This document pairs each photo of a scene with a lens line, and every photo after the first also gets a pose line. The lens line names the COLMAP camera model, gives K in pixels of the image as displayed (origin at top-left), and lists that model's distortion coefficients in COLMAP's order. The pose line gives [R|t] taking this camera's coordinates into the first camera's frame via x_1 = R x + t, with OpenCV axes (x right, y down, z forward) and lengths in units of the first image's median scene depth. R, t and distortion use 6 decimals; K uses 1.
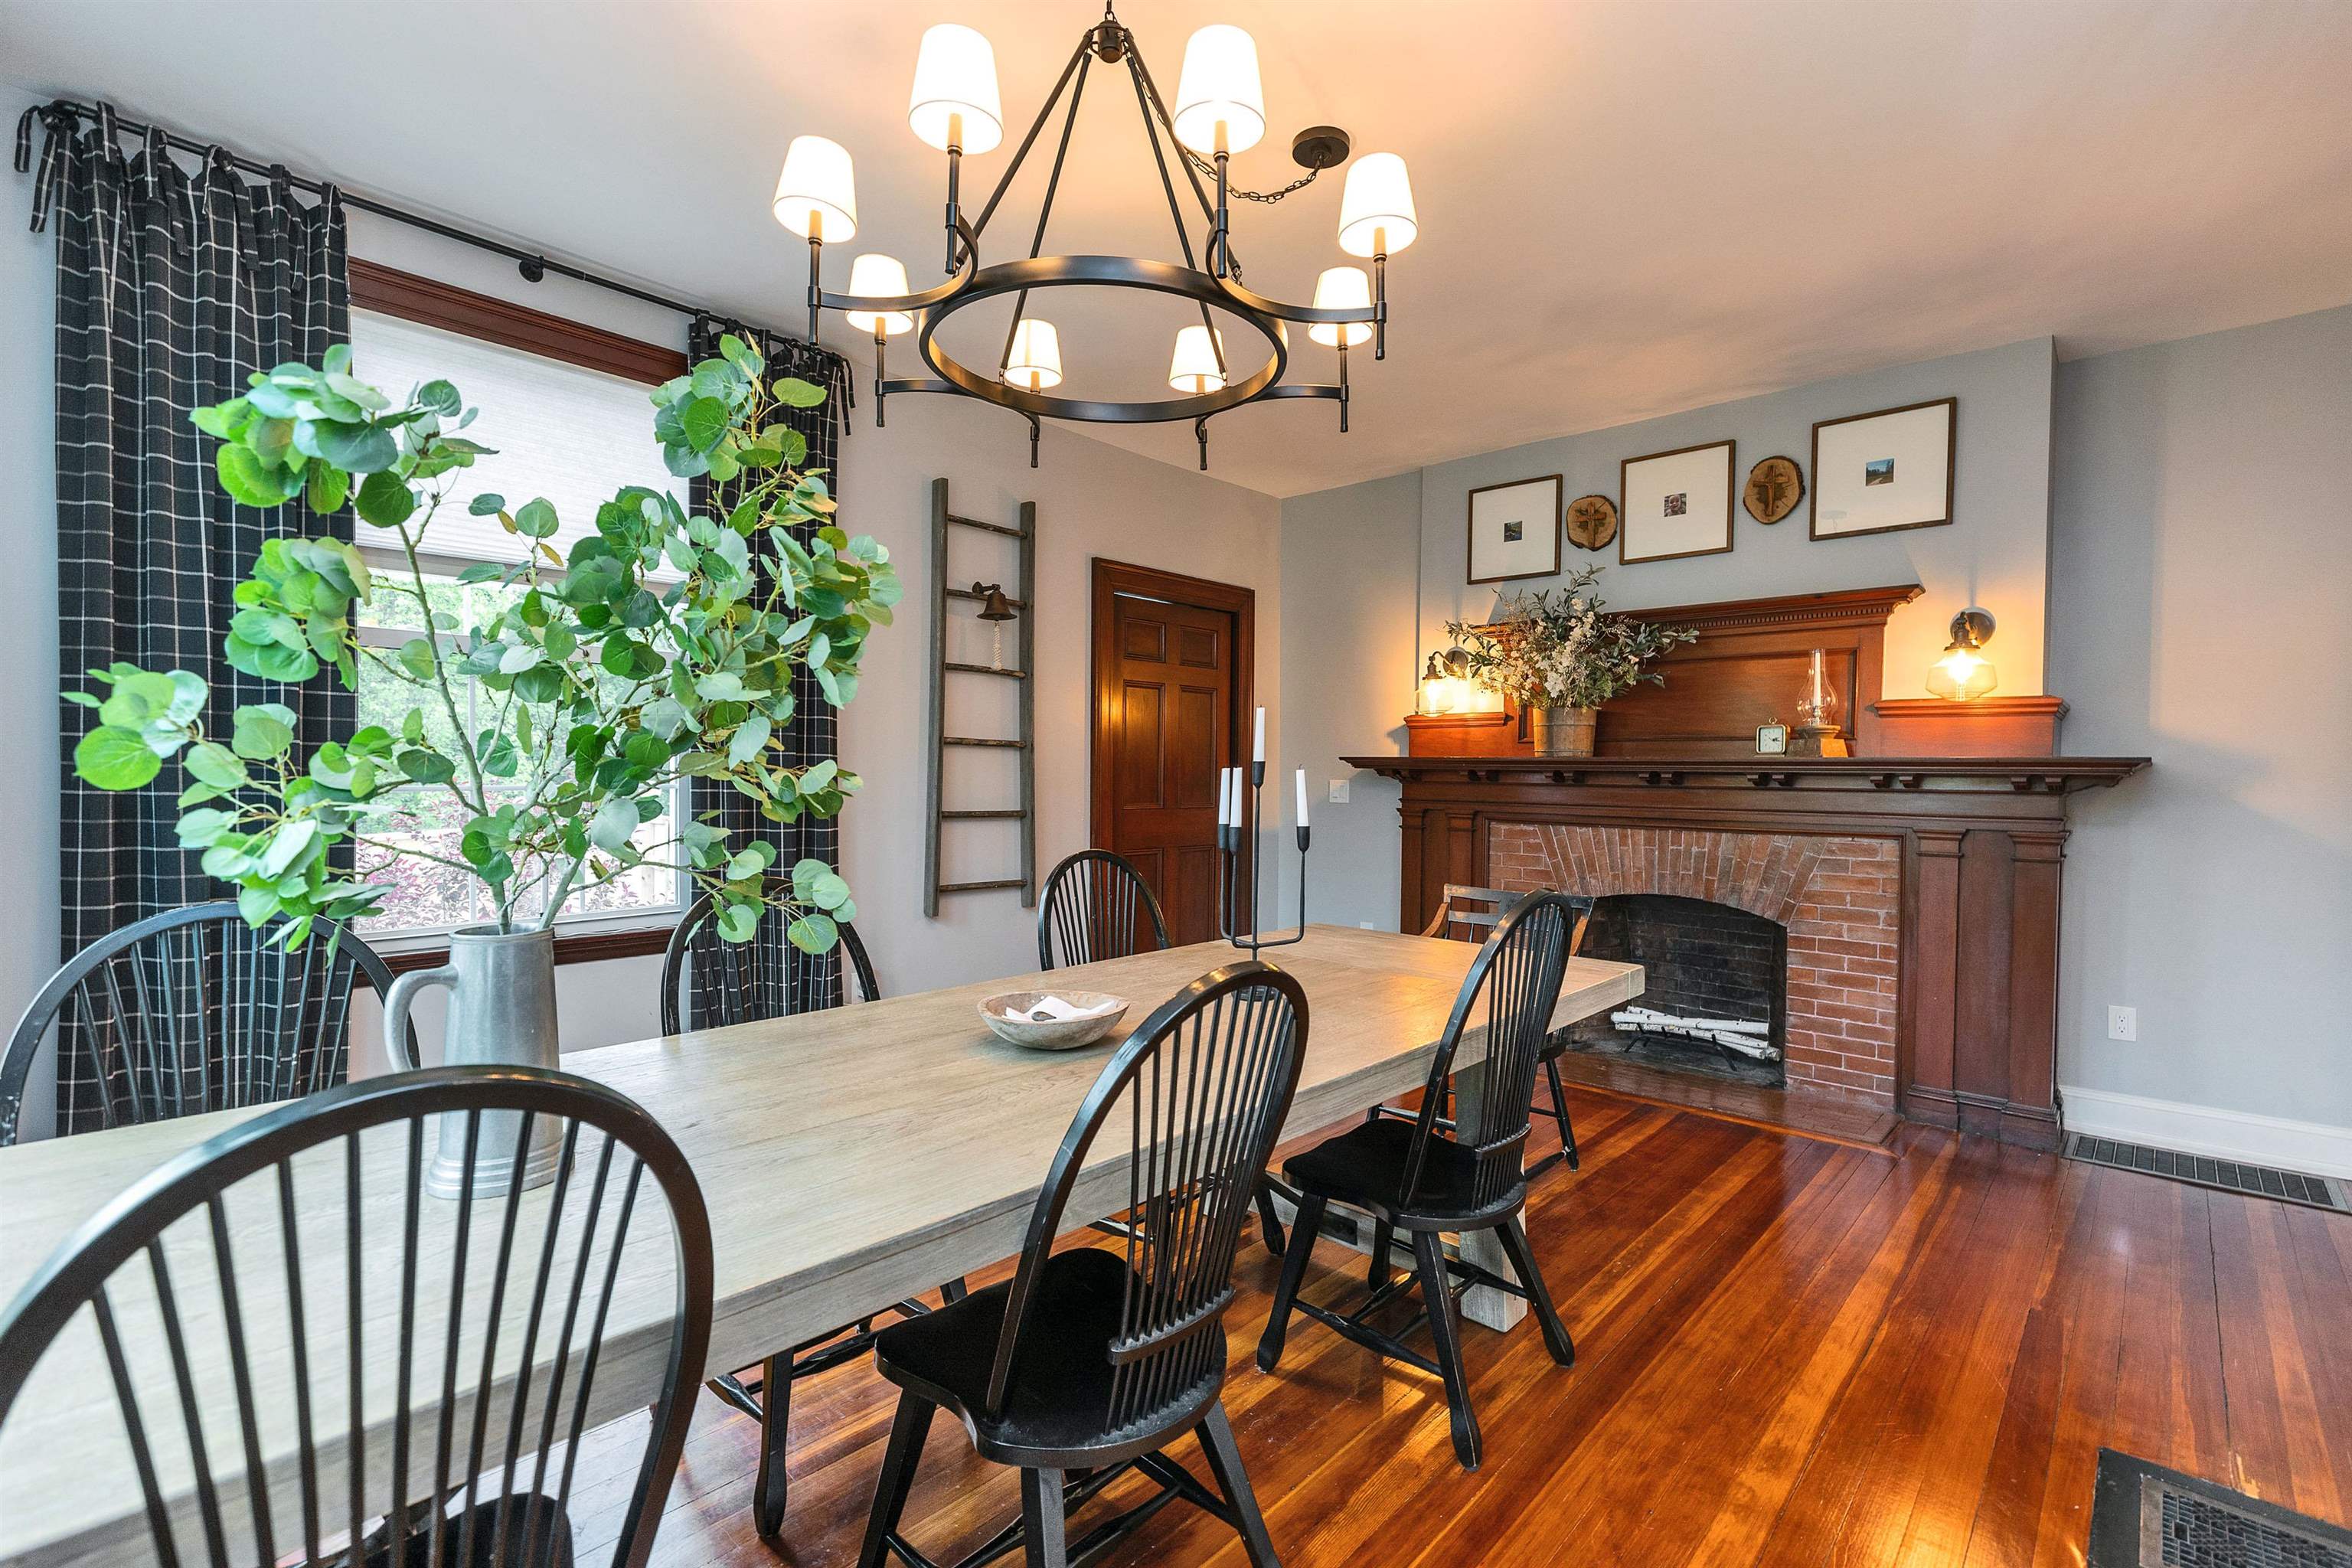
lens RADIAL K [[1086.1, 0, 1170.6], [0, 1086.1, 775.3], [0, 0, 1]] dist [0.000994, -0.000062]
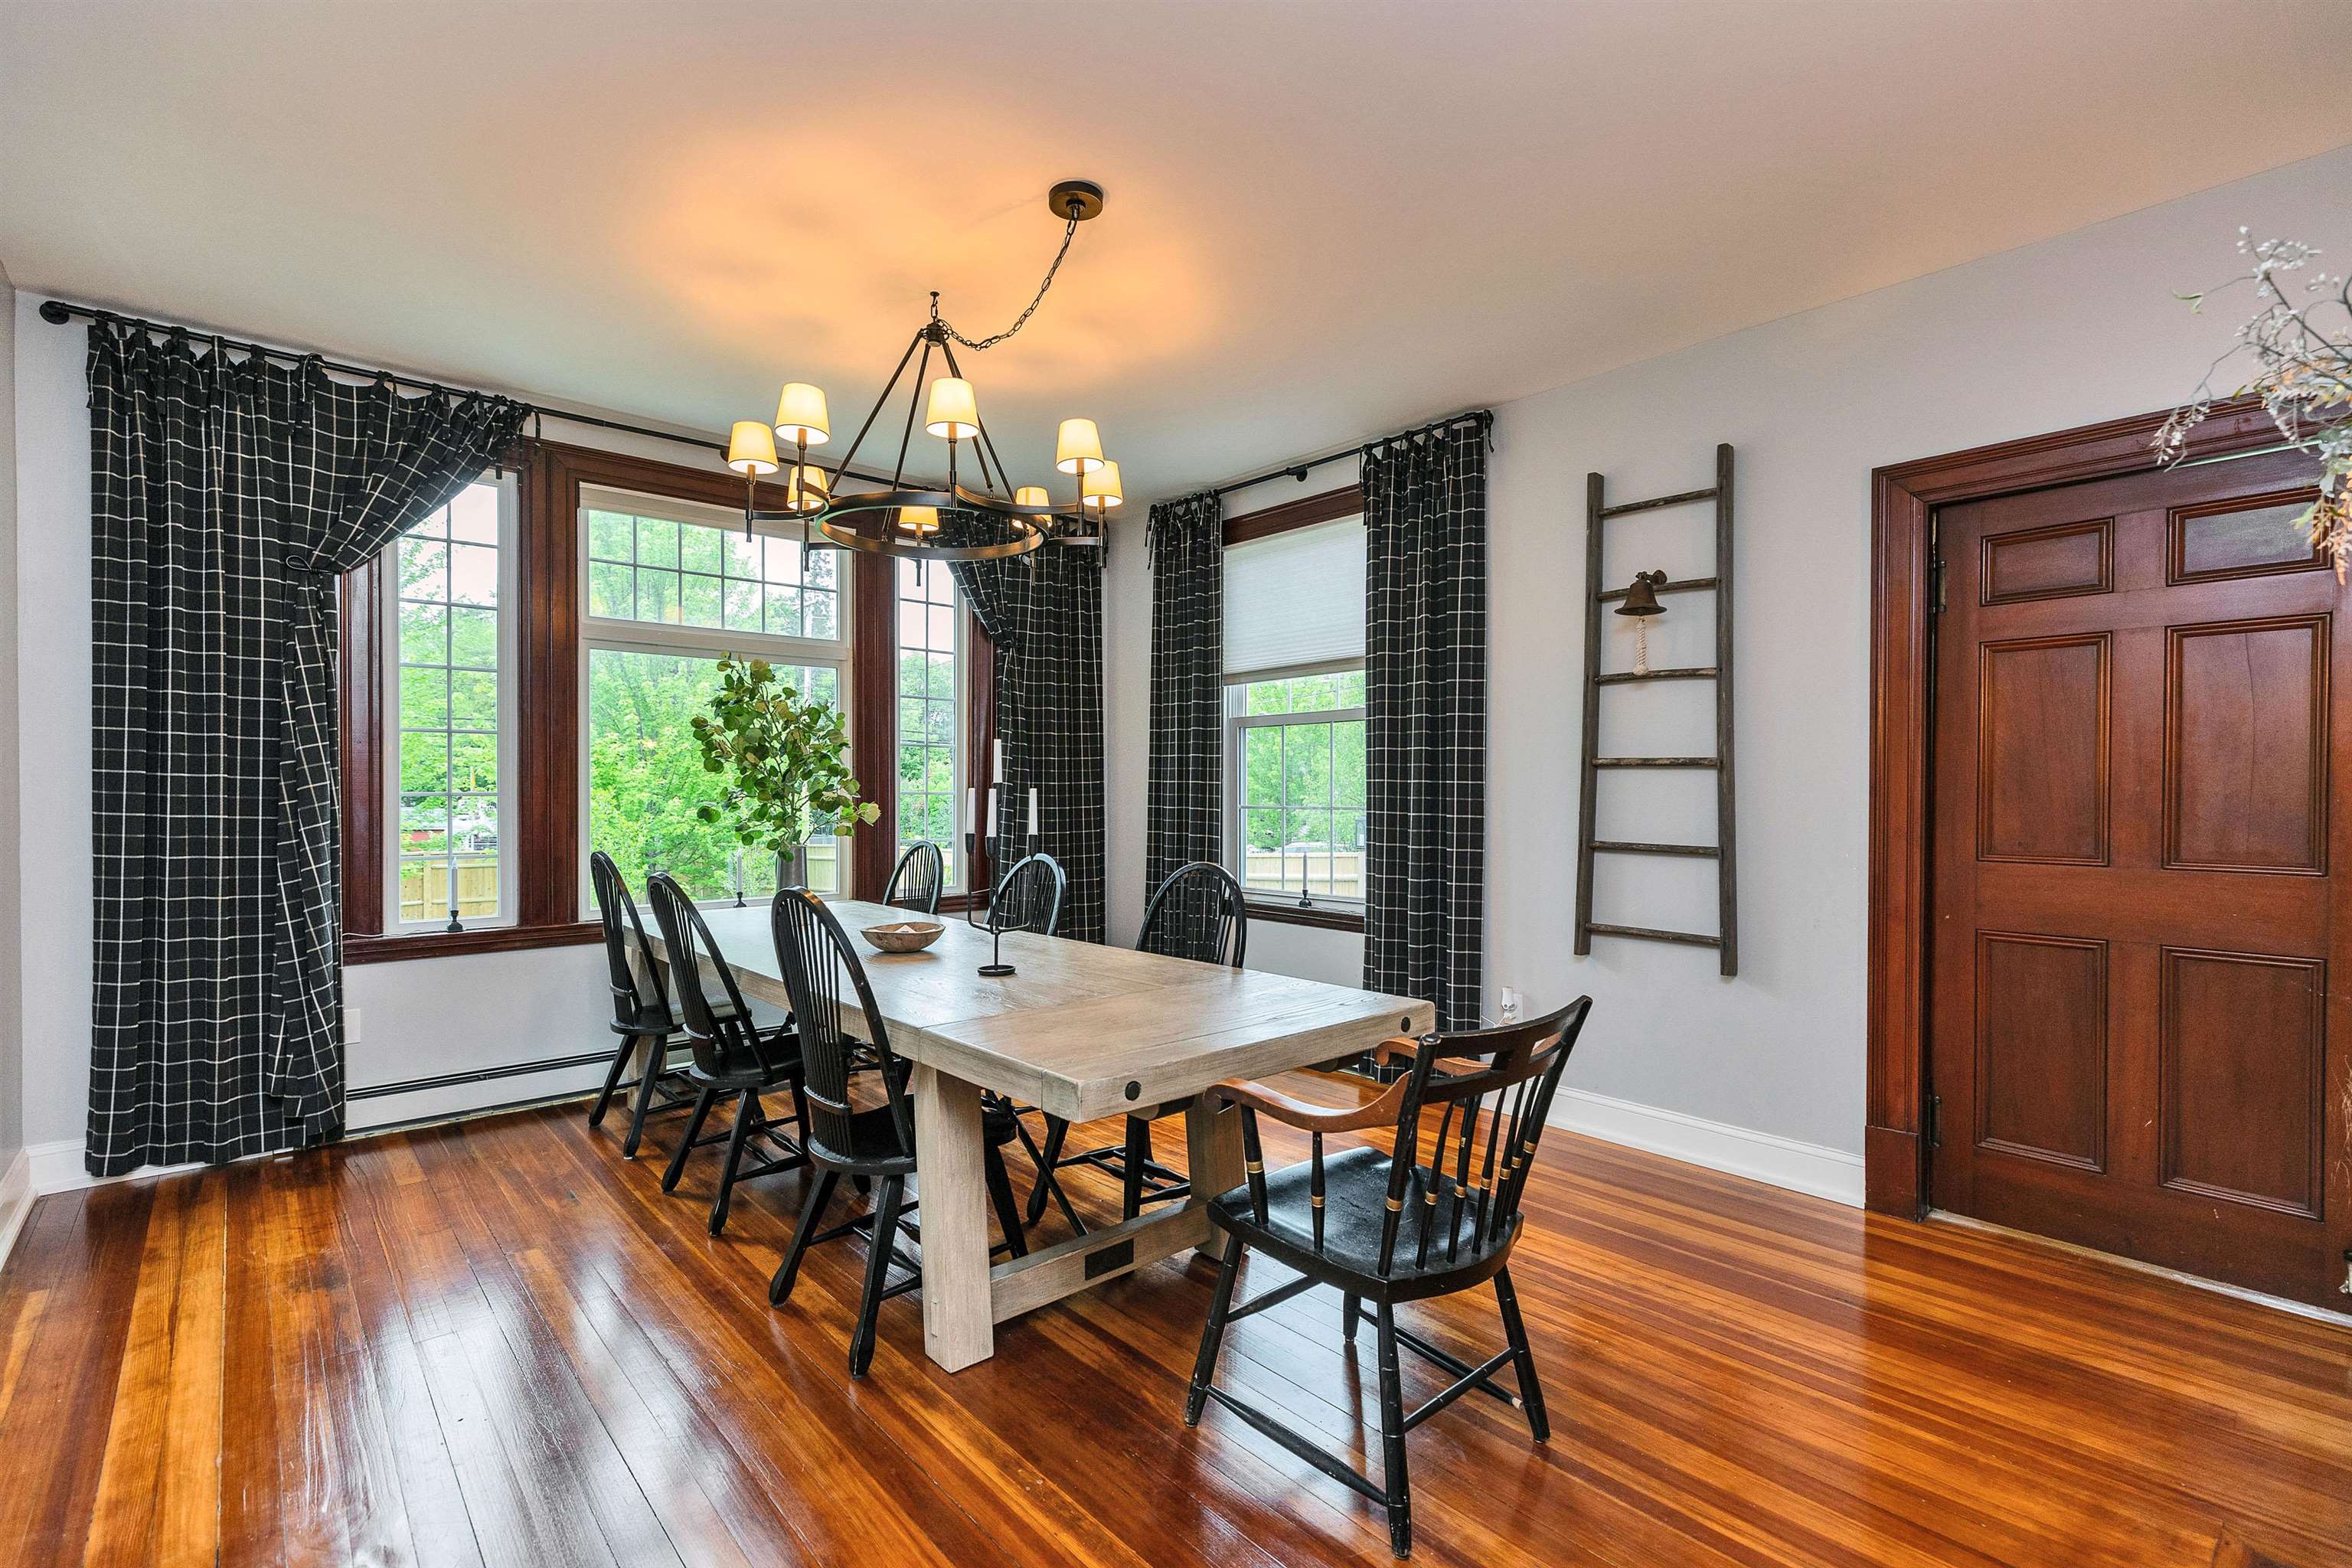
lens RADIAL K [[1060.4, 0, 1170.7], [0, 1060.4, 786.7], [0, 0, 1]] dist [0.002937, -0.000968]
pose [[-0.118125, -0.013691, -0.992904, 0.865709], [-0.010102, 0.999870, -0.012585, 0.003870], [0.992947, 0.008544, -0.118248, 0.919846]]
